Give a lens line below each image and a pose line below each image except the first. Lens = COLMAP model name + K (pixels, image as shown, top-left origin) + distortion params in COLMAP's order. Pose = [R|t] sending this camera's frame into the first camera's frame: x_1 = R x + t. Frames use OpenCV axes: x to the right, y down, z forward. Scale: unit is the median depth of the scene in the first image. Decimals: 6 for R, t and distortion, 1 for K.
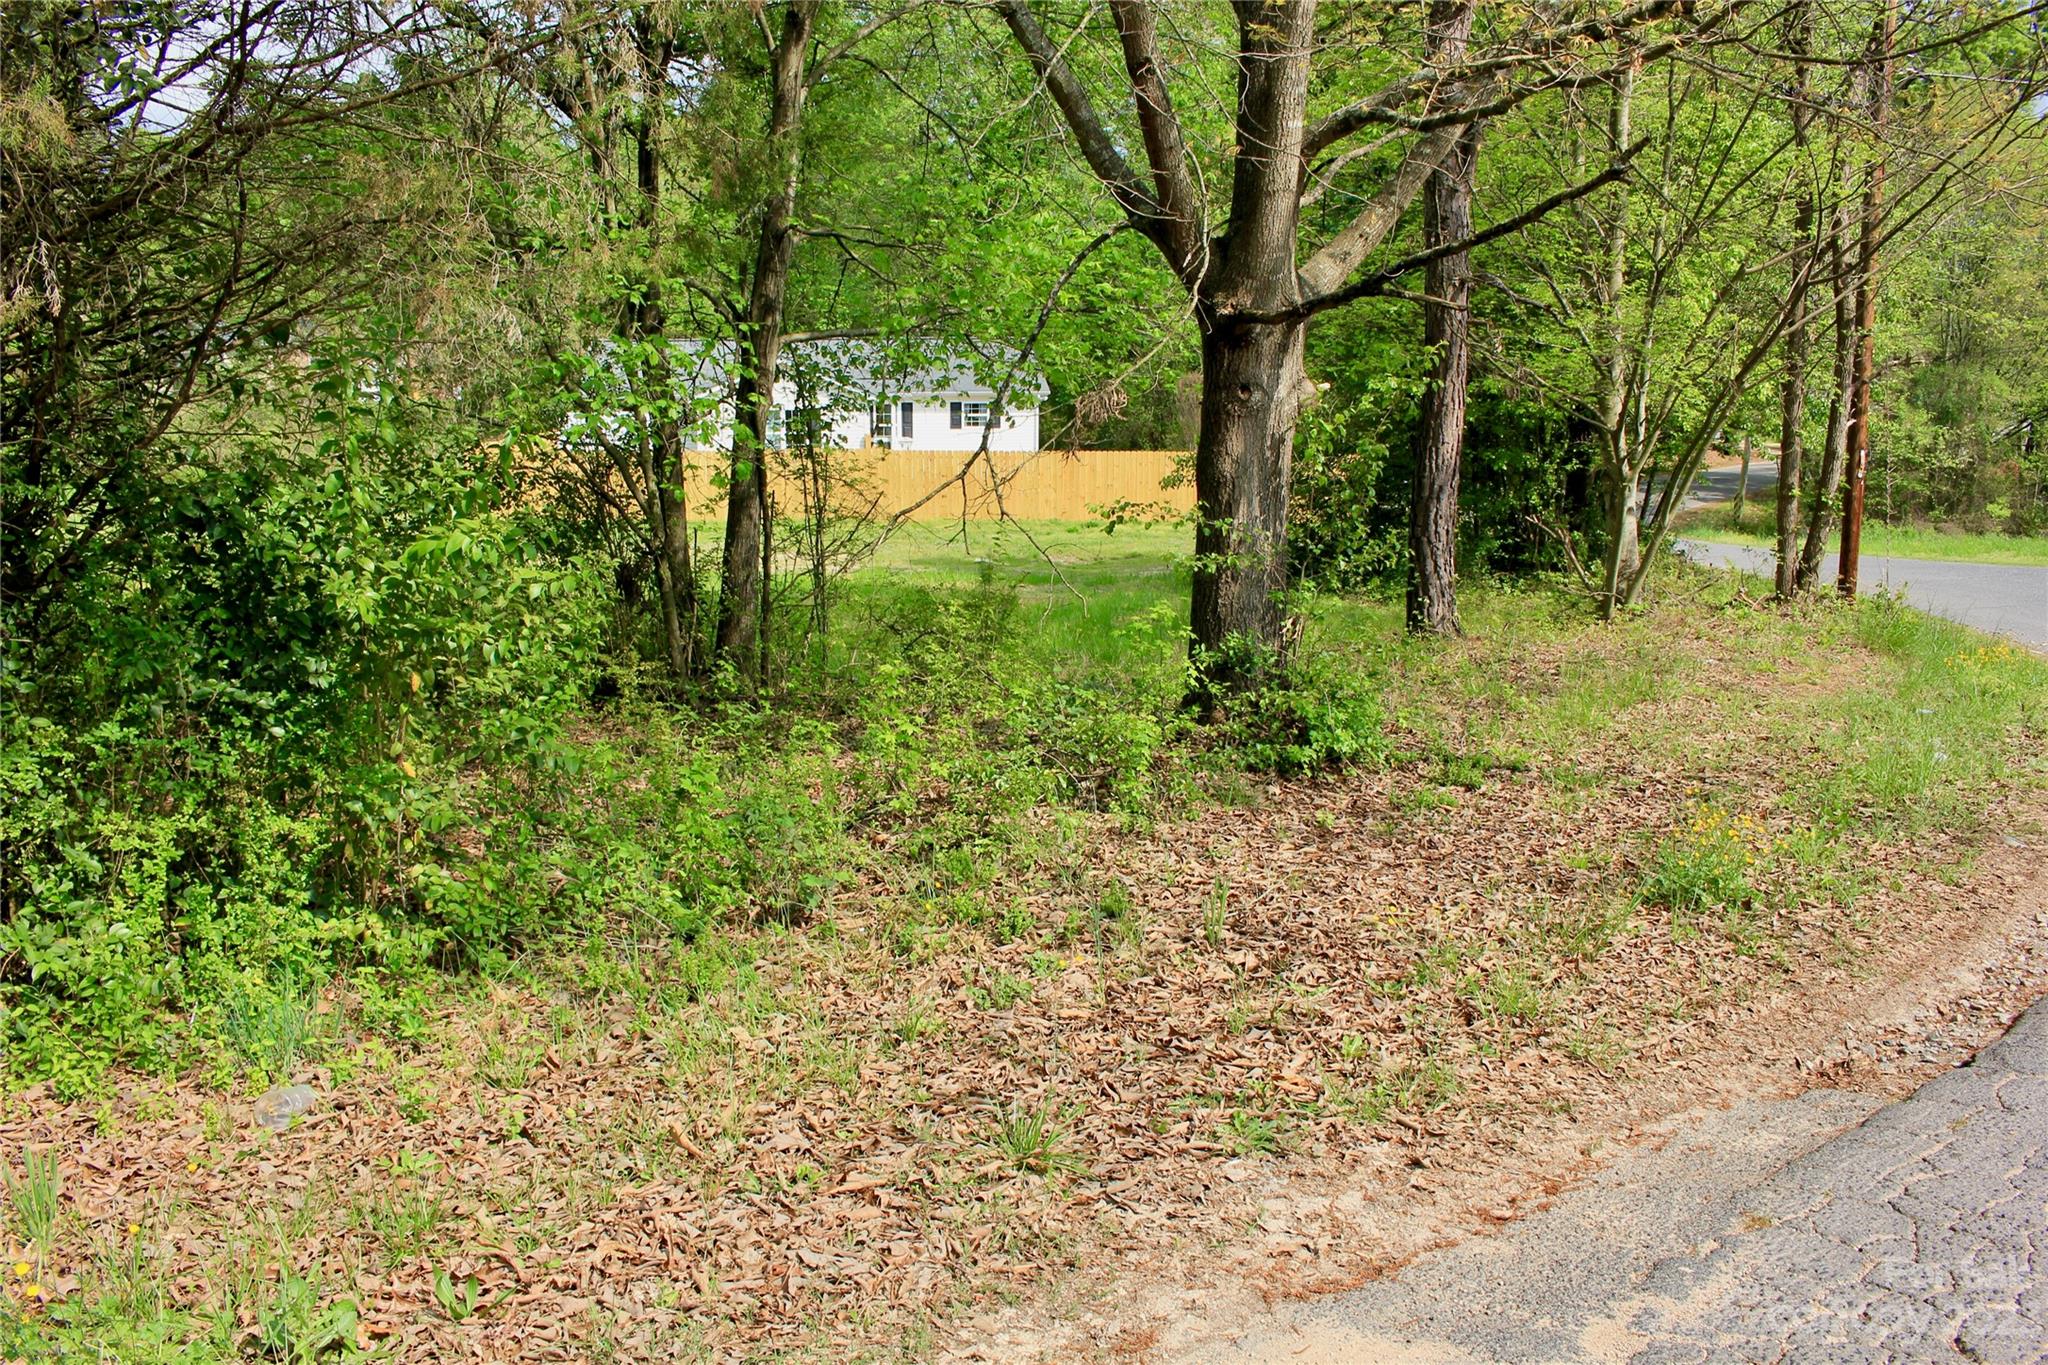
lens RADIAL K [[1688.0, 0, 1015.3], [0, 1688.0, 679.7], [0, 0, 1]] dist [-0.156358, 0.131250]
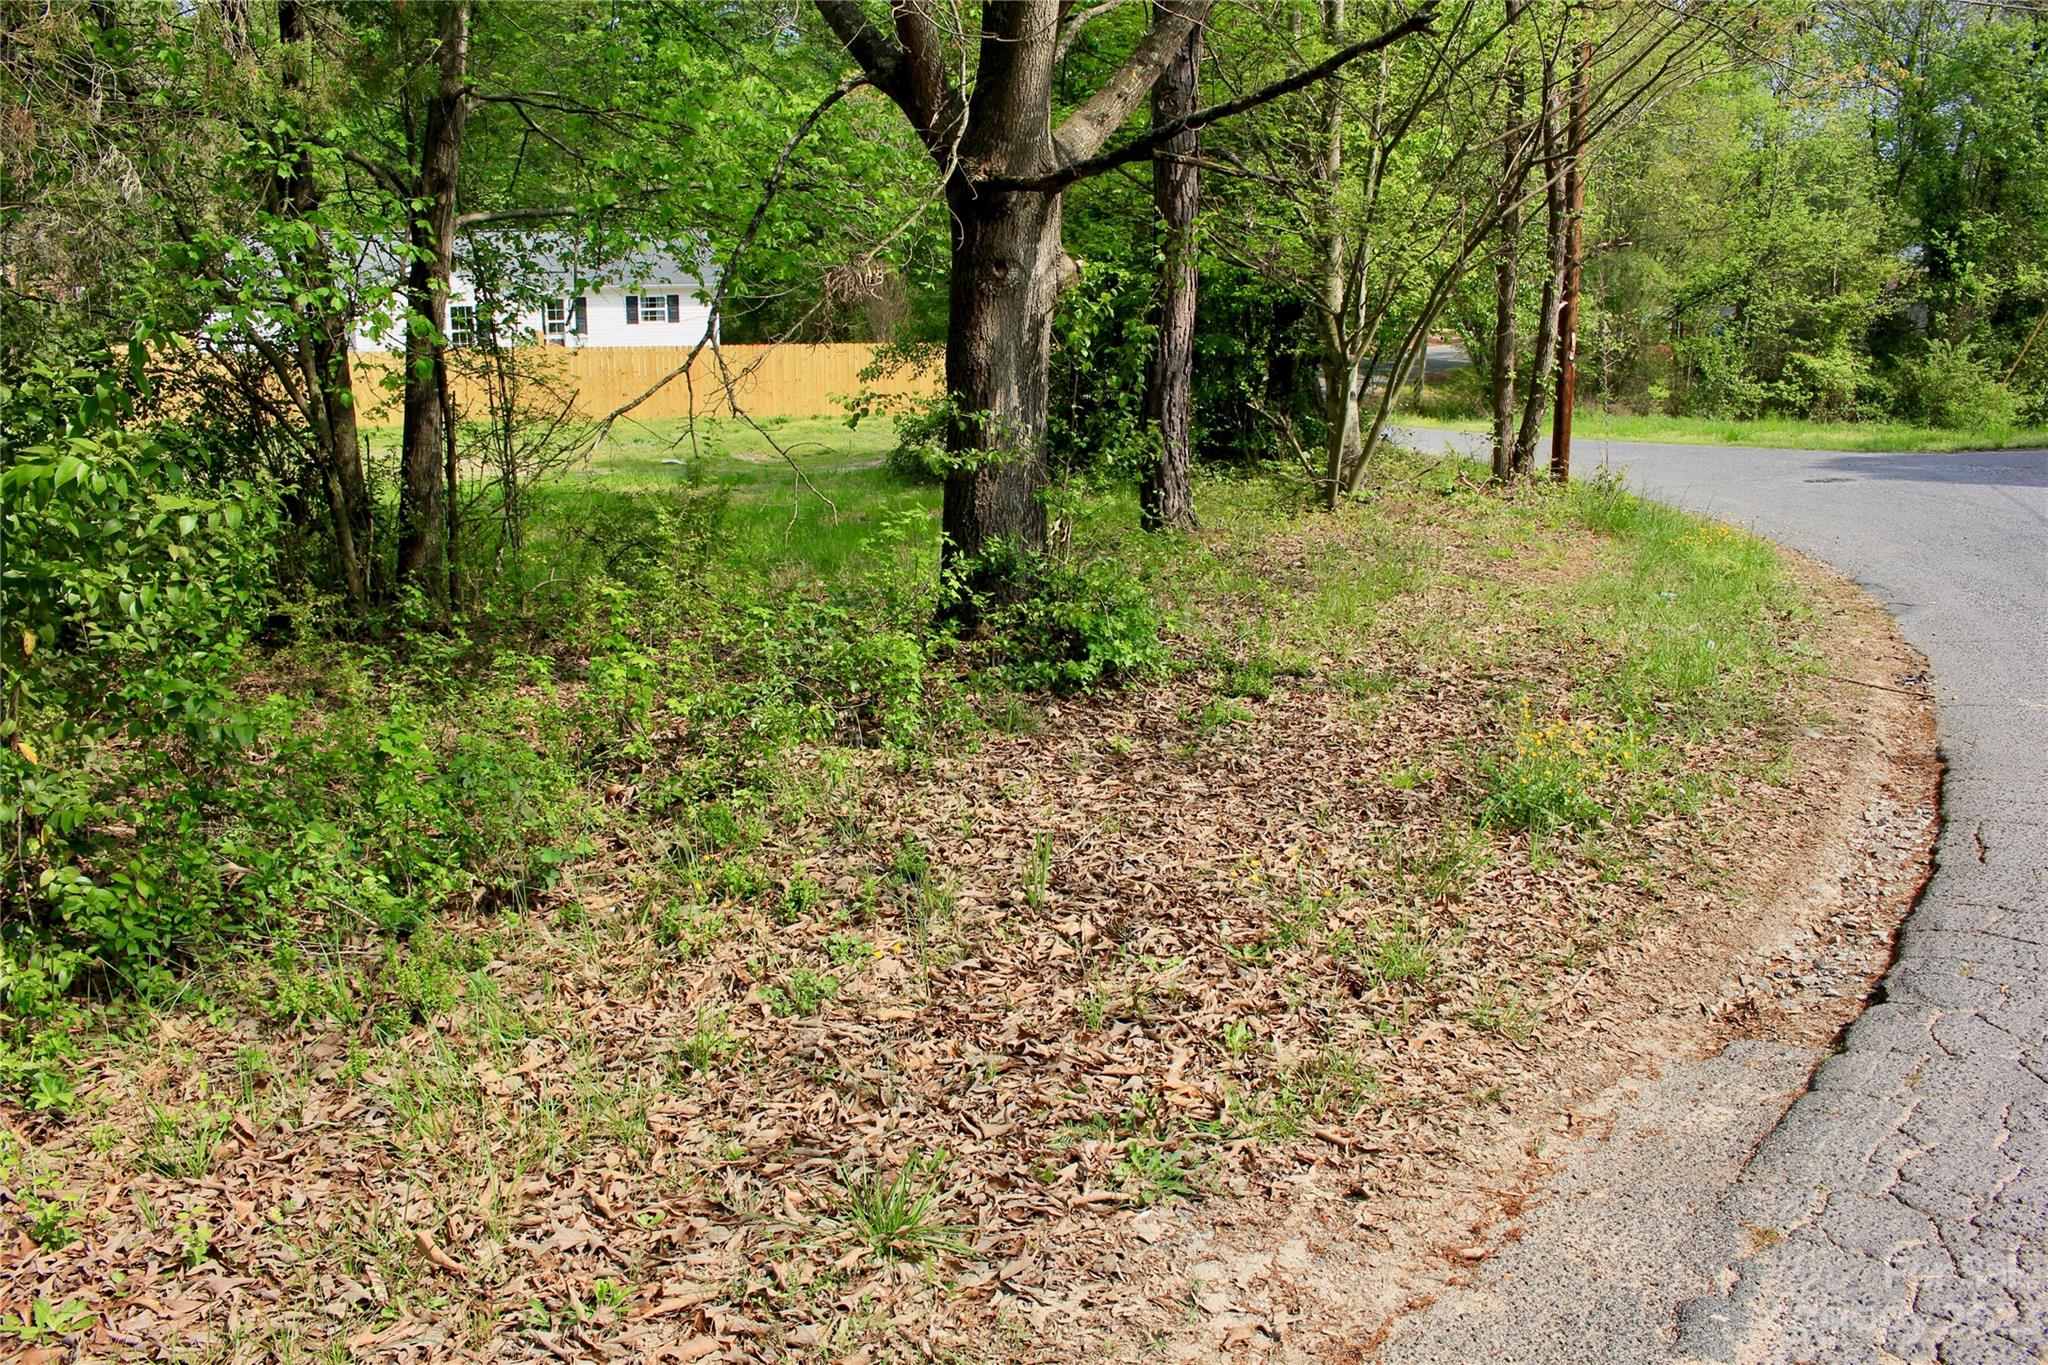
lens RADIAL K [[1688.0, 0, 1015.3], [0, 1688.0, 679.7], [0, 0, 1]] dist [-0.156358, 0.131250]
pose [[0.981927, -0.044581, 0.183933, -0.041929], [0.033028, 0.997312, 0.065407, -0.014877], [-0.186355, -0.058150, 0.980760, 0.149564]]
